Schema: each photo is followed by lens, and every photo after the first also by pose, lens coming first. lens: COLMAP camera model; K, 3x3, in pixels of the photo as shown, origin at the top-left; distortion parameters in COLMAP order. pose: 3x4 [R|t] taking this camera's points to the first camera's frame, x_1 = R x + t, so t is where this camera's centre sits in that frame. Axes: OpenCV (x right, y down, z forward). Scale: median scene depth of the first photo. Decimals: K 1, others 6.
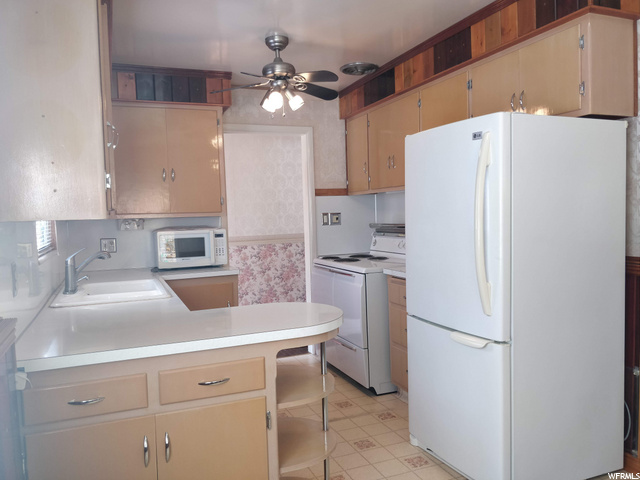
lens RADIAL K [[526.3, 0, 318.0], [0, 526.3, 239.3], [0, 0, 1]] dist [0.060103, -0.031488]
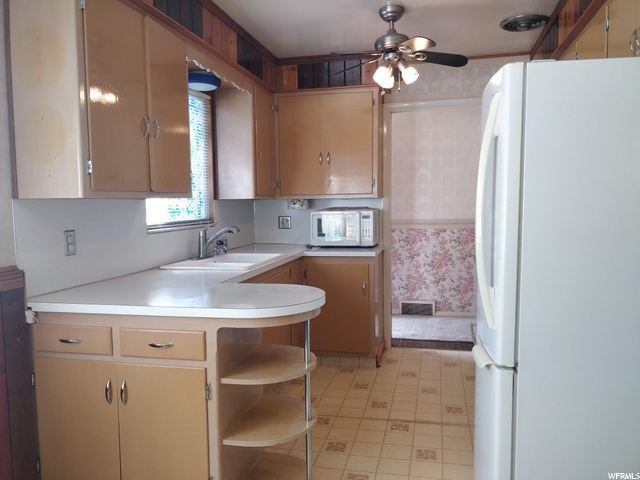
lens RADIAL K [[526.3, 0, 317.5], [0, 526.3, 242.4], [0, 0, 1]] dist [0.060103, -0.031488]
pose [[0.822441, 0.063992, -0.565240, 0.372726], [-0.040021, 0.997699, 0.054718, -0.012221], [0.567441, -0.022381, 0.823110, 0.143609]]
